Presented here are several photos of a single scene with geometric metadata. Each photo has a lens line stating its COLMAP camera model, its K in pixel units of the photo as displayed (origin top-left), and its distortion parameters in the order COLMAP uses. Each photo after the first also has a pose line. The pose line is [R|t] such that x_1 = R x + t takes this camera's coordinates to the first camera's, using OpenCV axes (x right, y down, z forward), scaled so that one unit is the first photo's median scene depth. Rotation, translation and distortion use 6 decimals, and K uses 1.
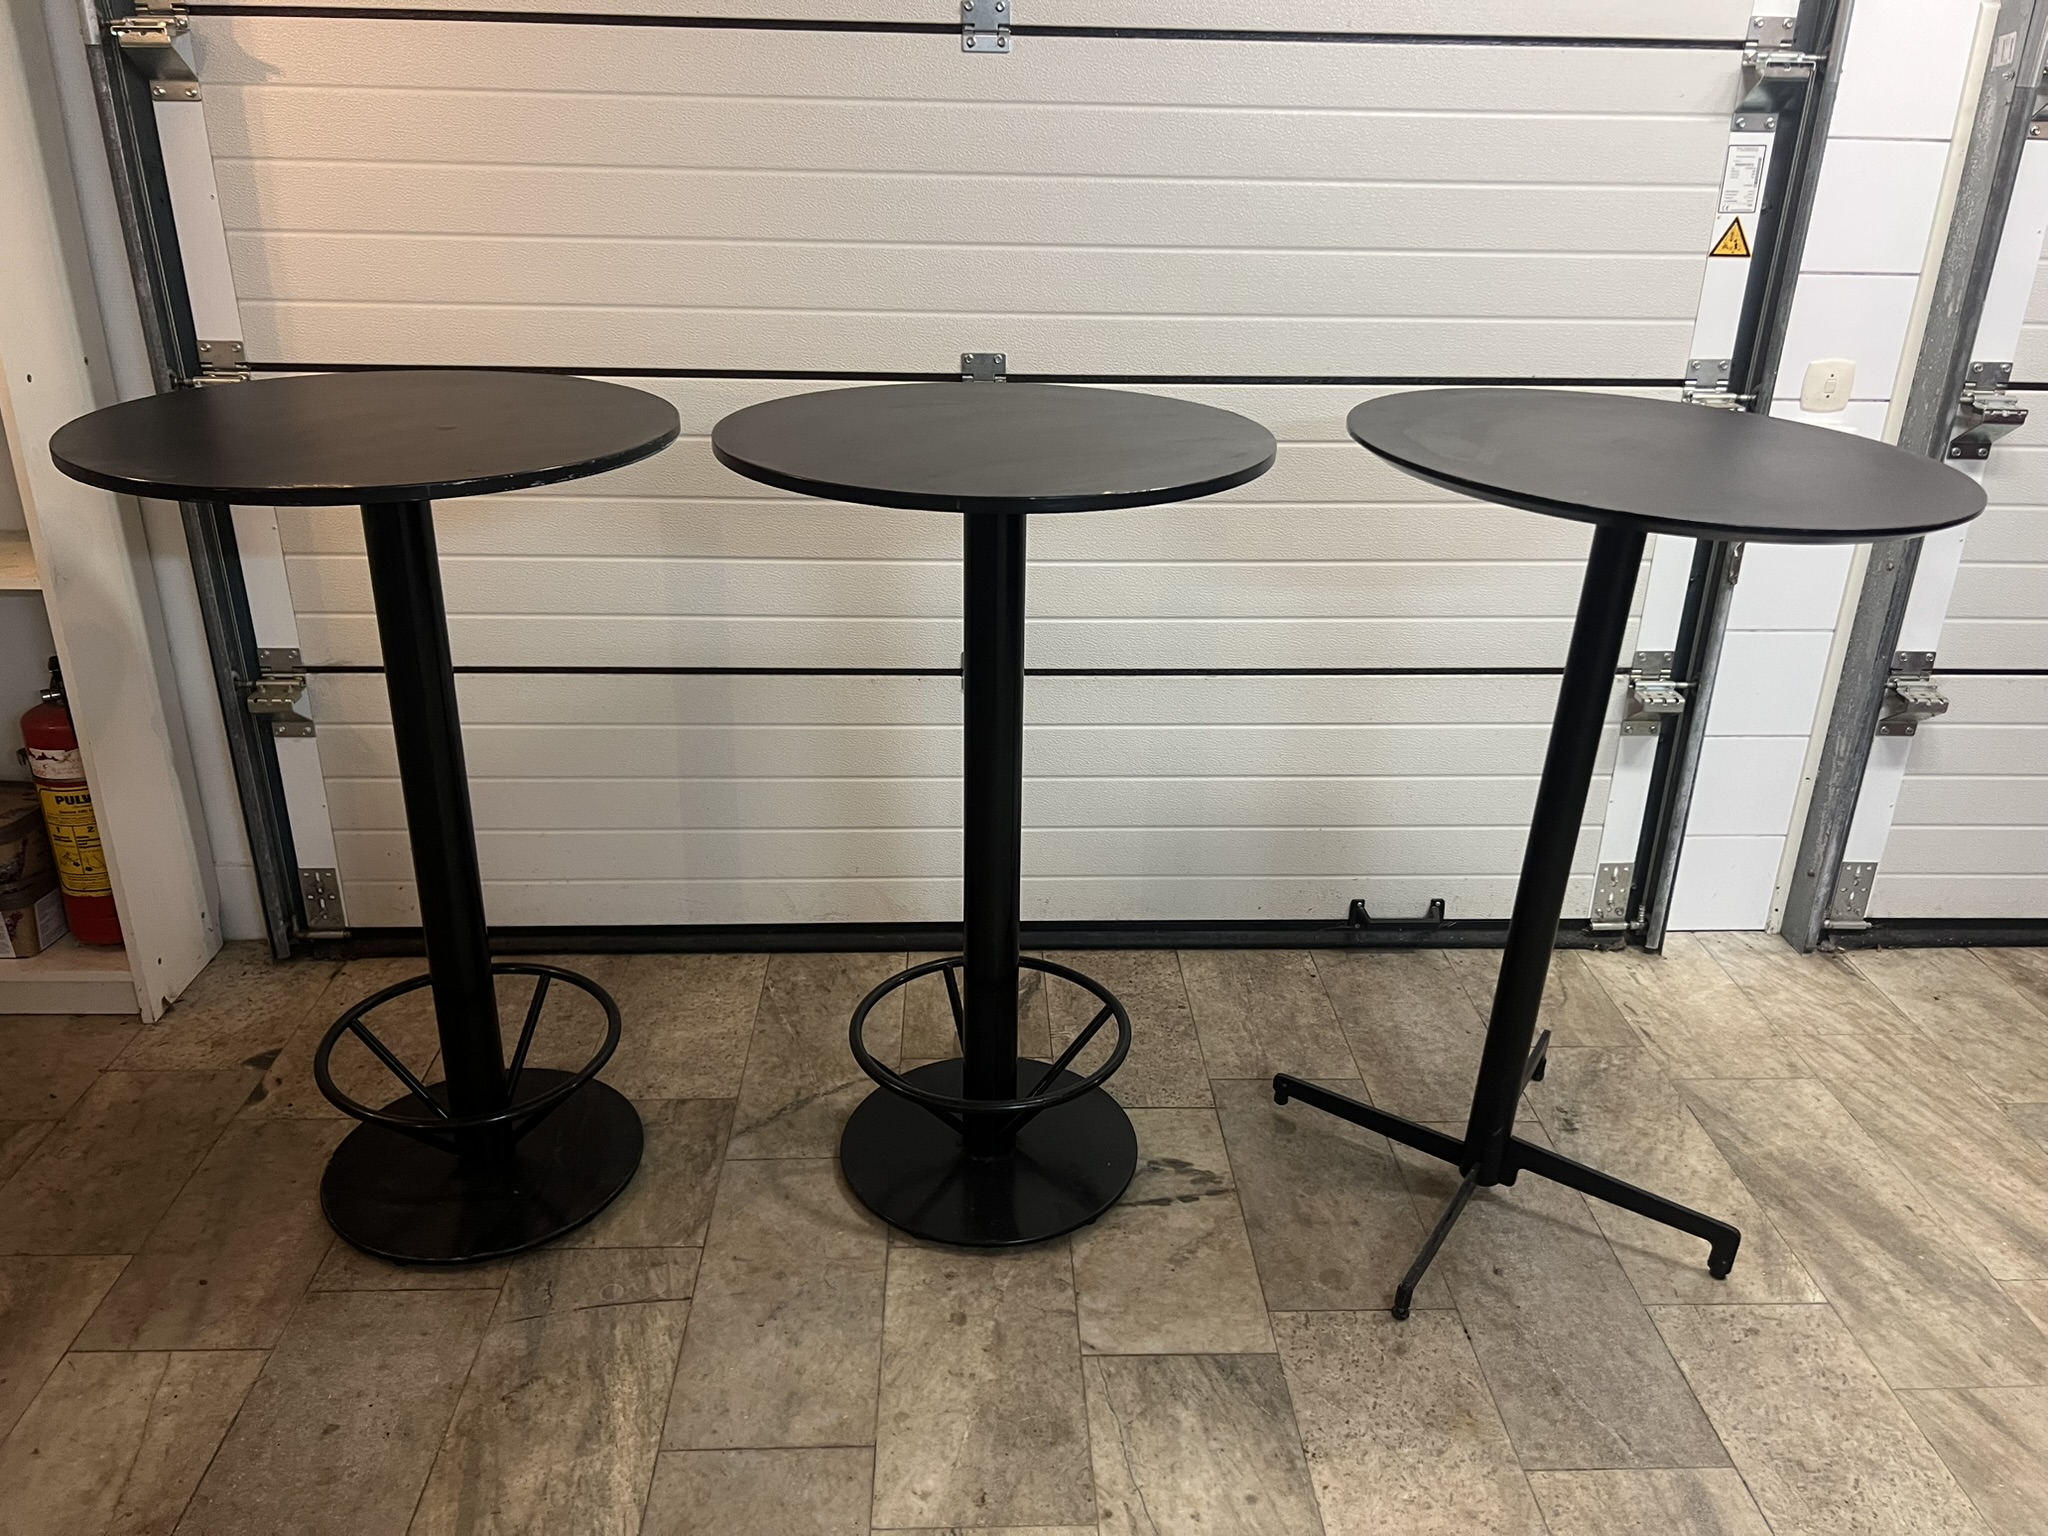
lens RADIAL K [[1556.1, 0, 1032.4], [0, 1556.1, 777.5], [0, 0, 1]] dist [0.032033, -0.049413]
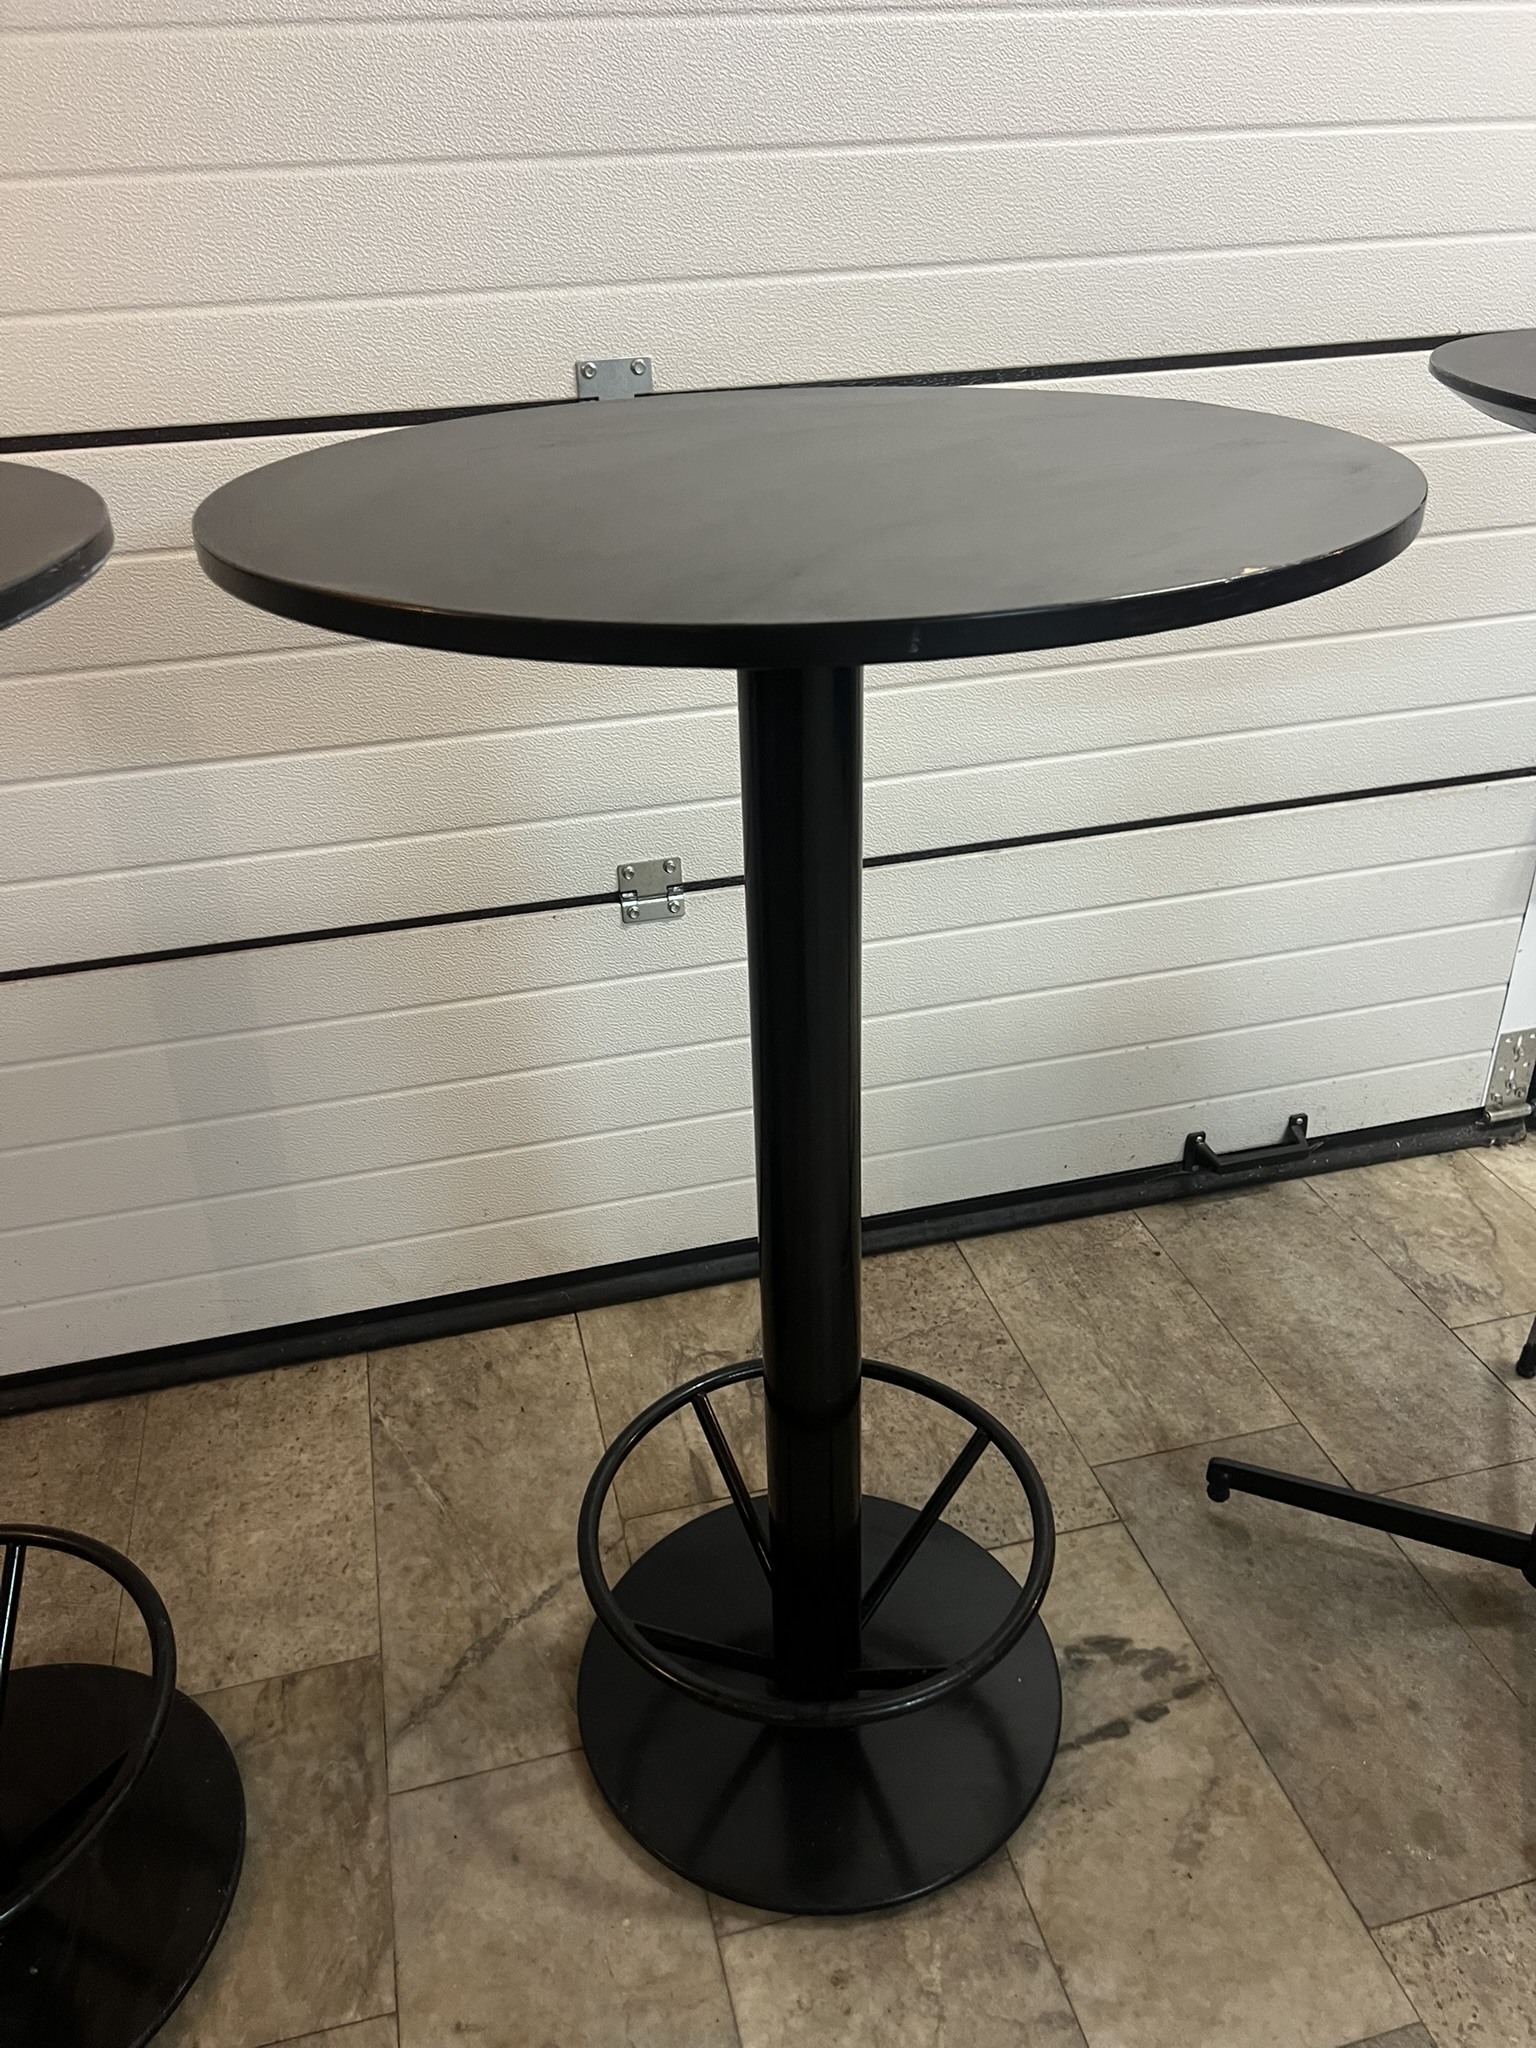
lens RADIAL K [[1556.1, 0, 755.0], [0, 1556.1, 1034.3], [0, 0, 1]] dist [0.032033, -0.049413]
pose [[0.977676, -0.143297, 0.153676, -0.106363], [0.126331, 0.985295, 0.115040, -0.086192], [-0.167901, -0.093058, 0.981402, 0.403146]]
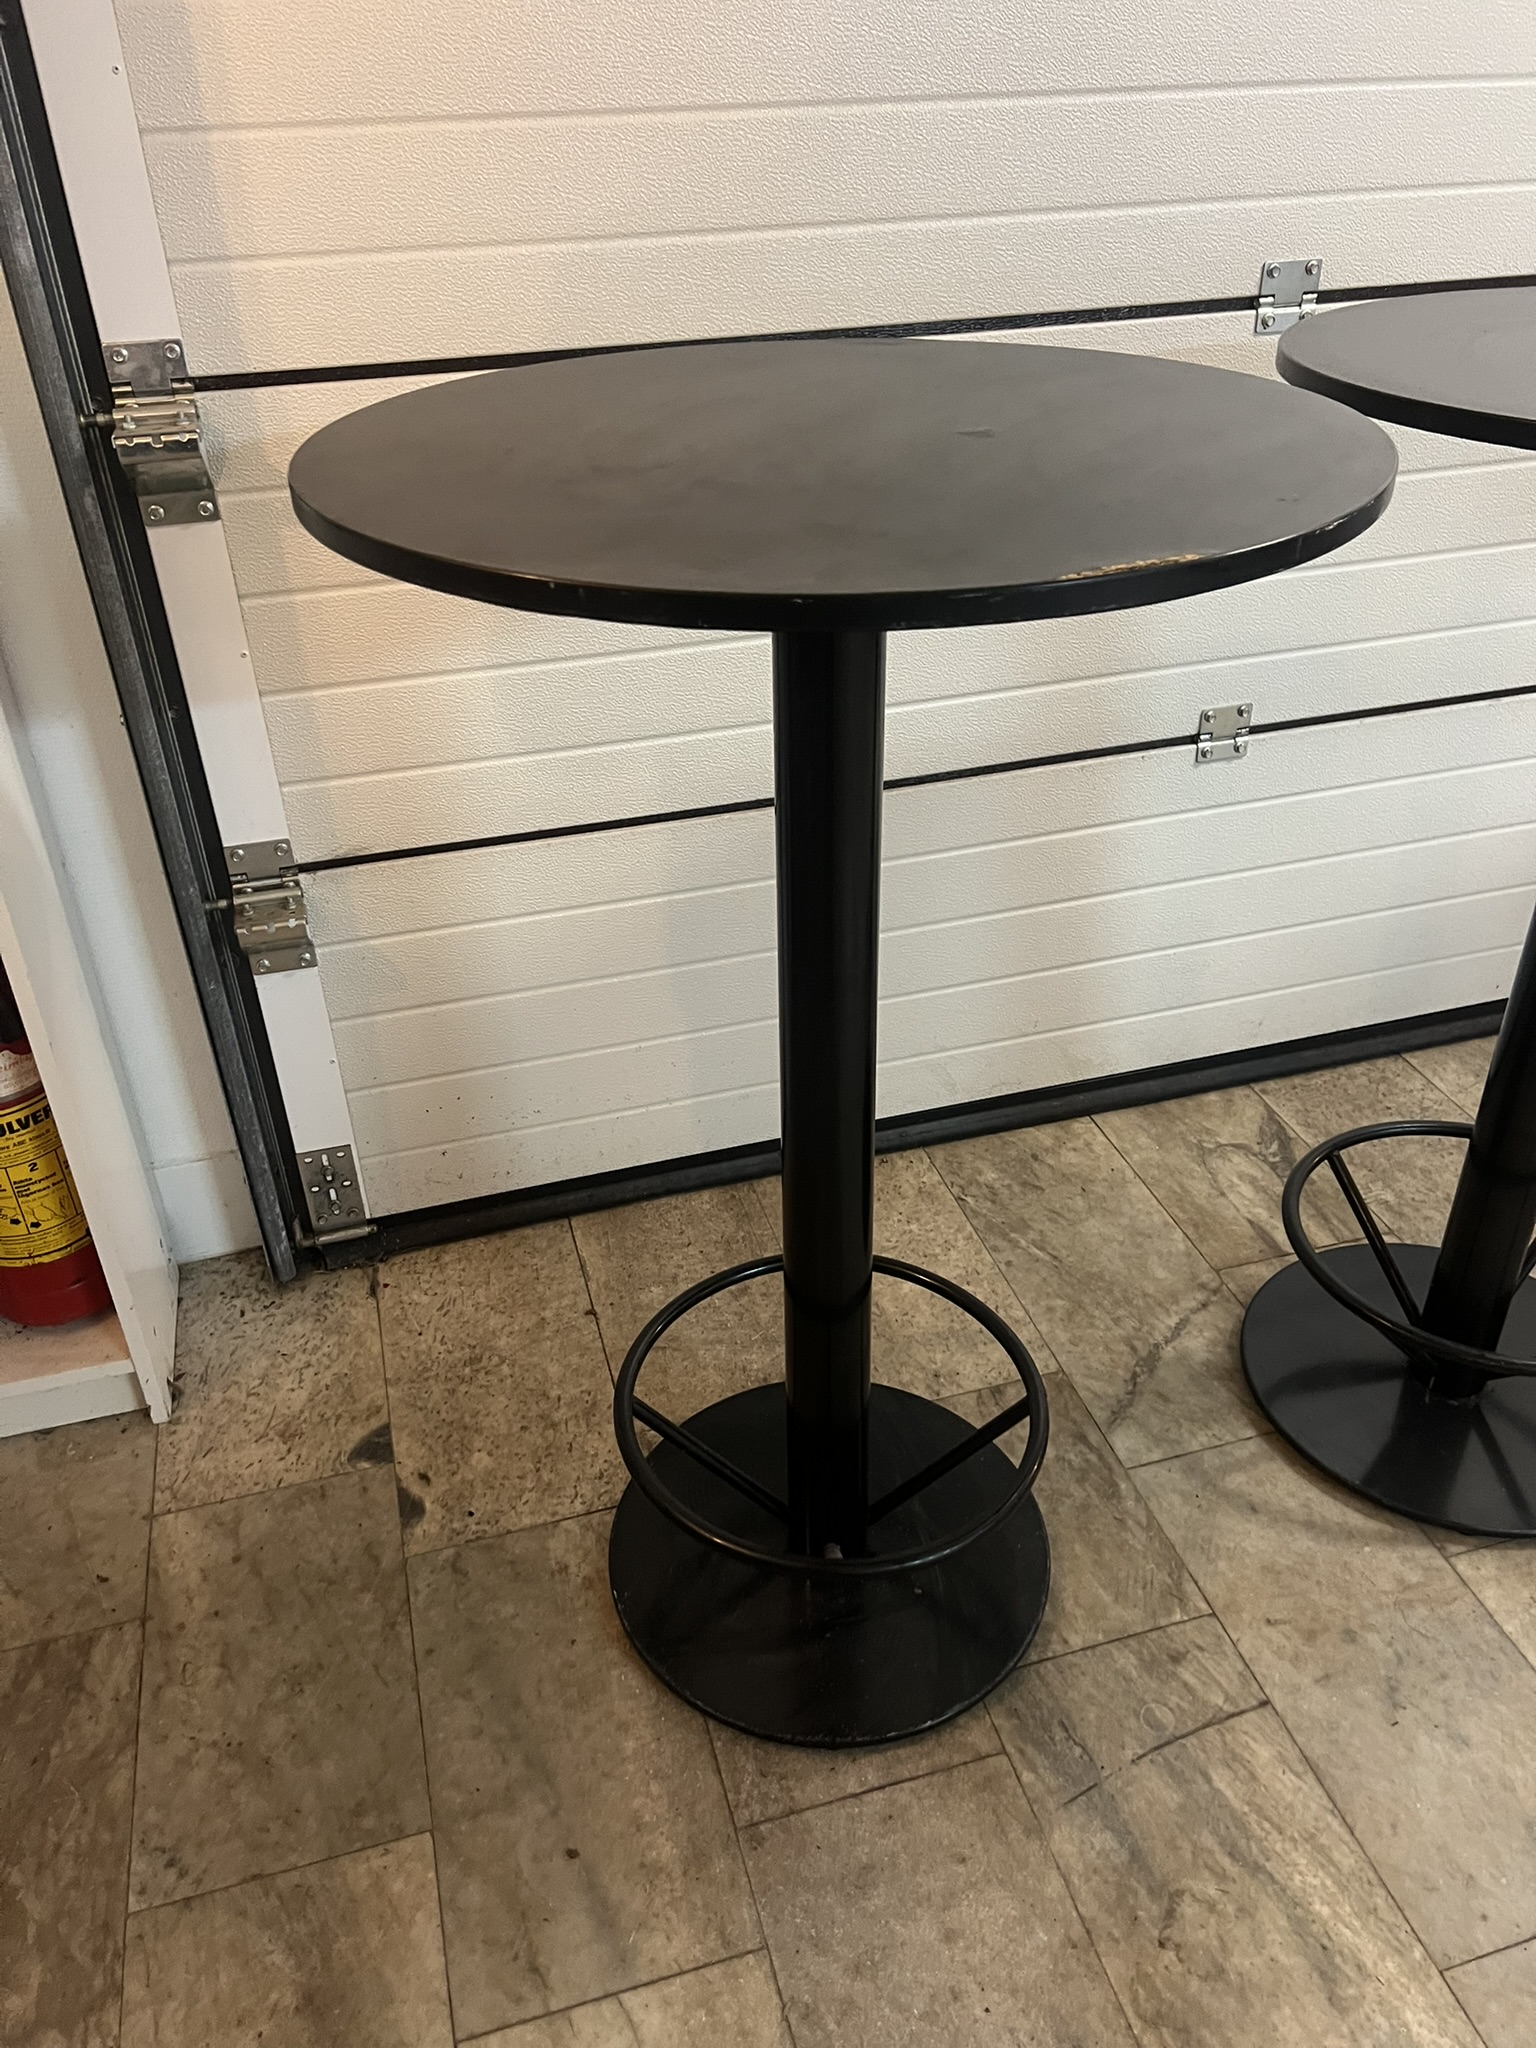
lens RADIAL K [[1484.5, 0, 708.6], [0, 1484.5, 1060.7], [0, 0, 1]] dist [-0.034641, 0.005240]
pose [[0.973321, -0.166348, 0.158034, -0.441833], [0.137169, 0.973980, 0.180410, -0.085611], [-0.183933, -0.153919, 0.970813, 0.383320]]
